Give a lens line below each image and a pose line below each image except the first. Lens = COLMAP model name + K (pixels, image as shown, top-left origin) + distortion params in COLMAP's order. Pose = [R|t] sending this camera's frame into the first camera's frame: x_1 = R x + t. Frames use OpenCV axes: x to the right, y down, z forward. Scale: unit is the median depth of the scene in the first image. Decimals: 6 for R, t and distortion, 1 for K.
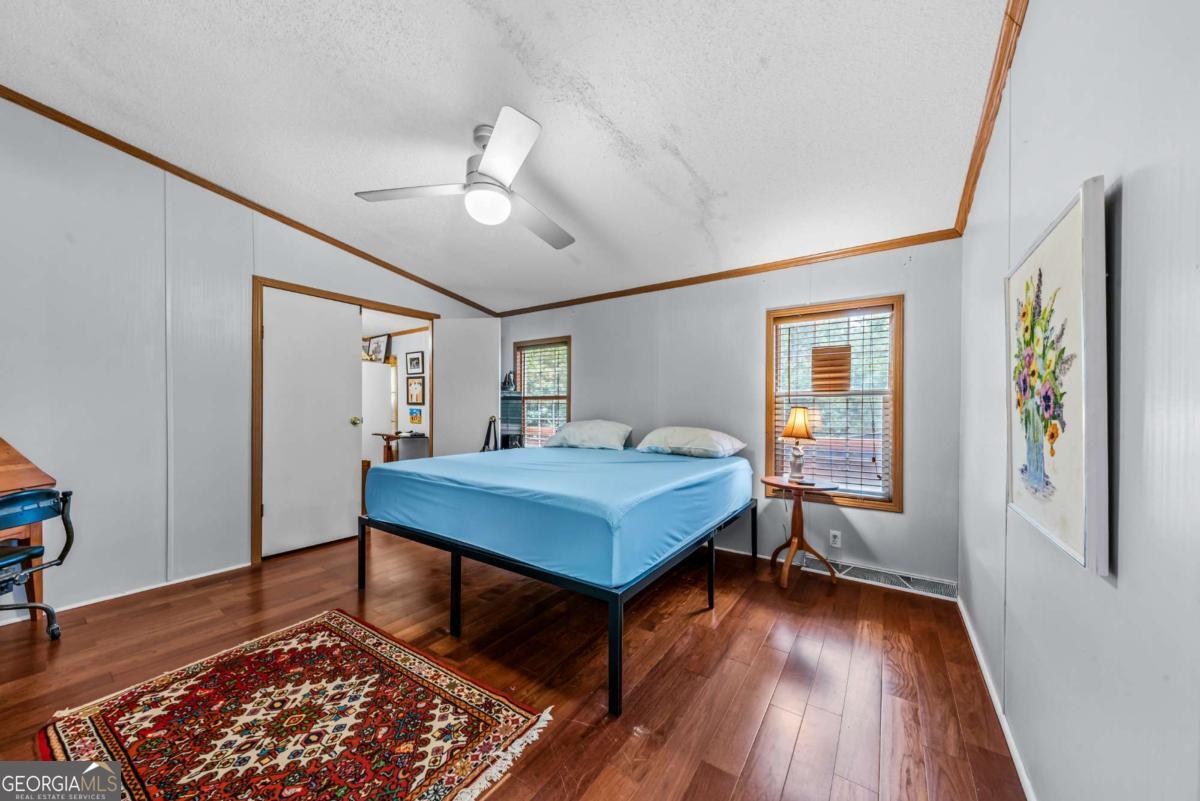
lens RADIAL K [[419.1, 0, 605.2], [0, 419.1, 411.7], [0, 0, 1]] dist [0.001731, -0.002126]
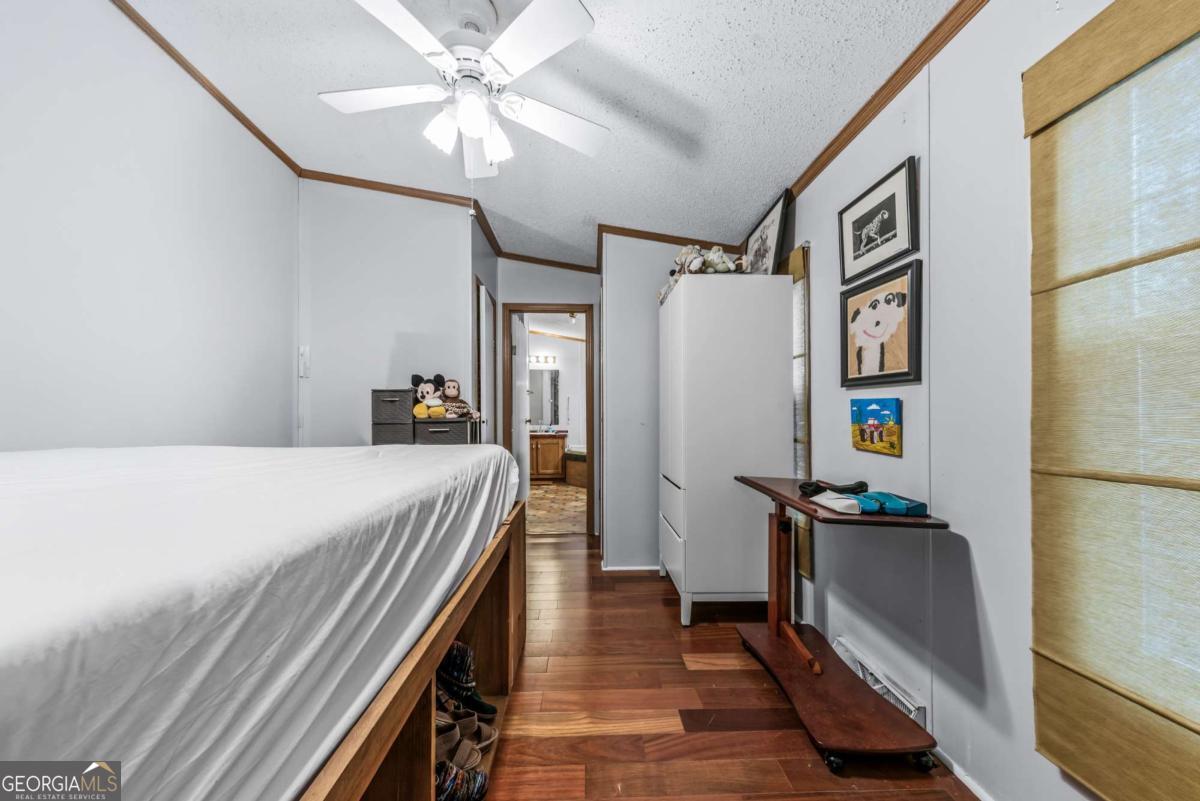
lens RADIAL K [[419.1, 0, 598.7], [0, 419.1, 412.7], [0, 0, 1]] dist [0.001731, -0.002126]
pose [[0.585260, -0.004626, -0.810833, -1.162968], [-0.009698, 0.999872, -0.012705, 0.022444], [0.810788, 0.015300, 0.585140, 2.398880]]
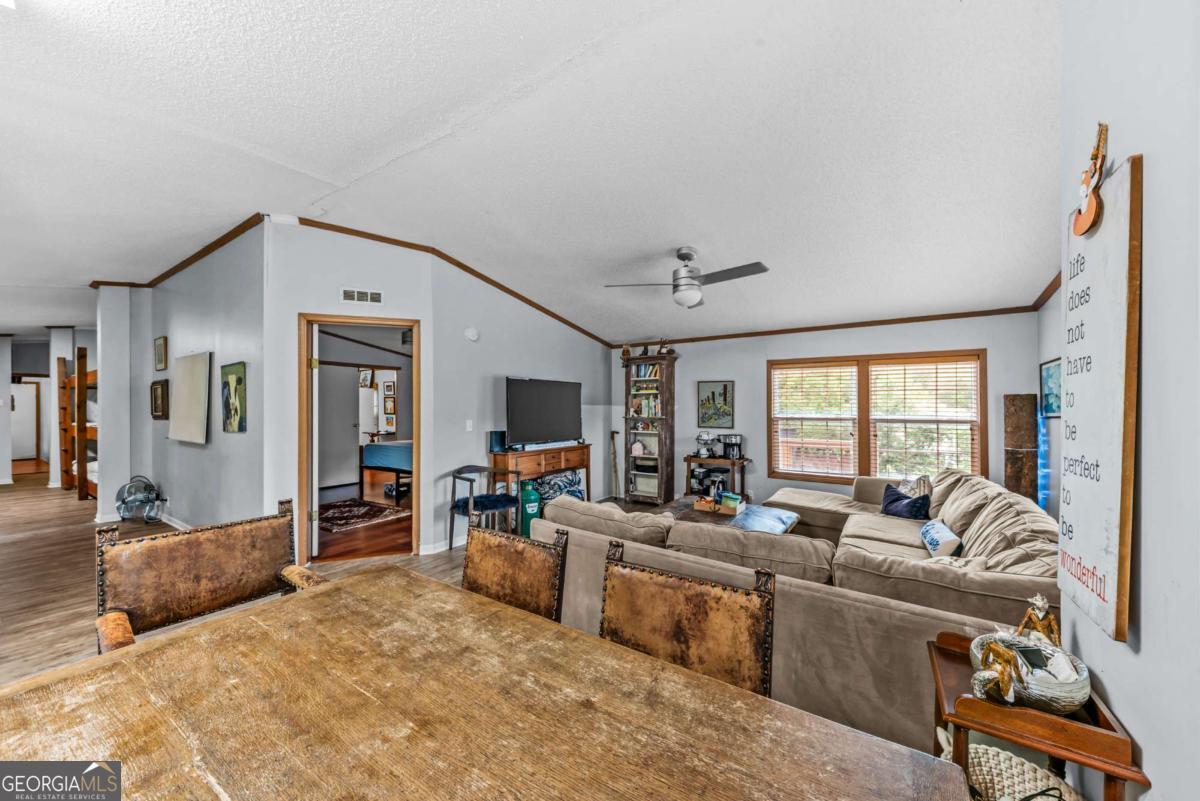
lens RADIAL K [[419.1, 0, 609.6], [0, 419.1, 412.9], [0, 0, 1]] dist [0.001731, -0.002126]
pose [[0.999351, -0.003420, 0.035863, 1.143182], [0.003536, 0.999989, -0.003165, -0.046091], [-0.035851, 0.003290, 0.999352, -2.190647]]
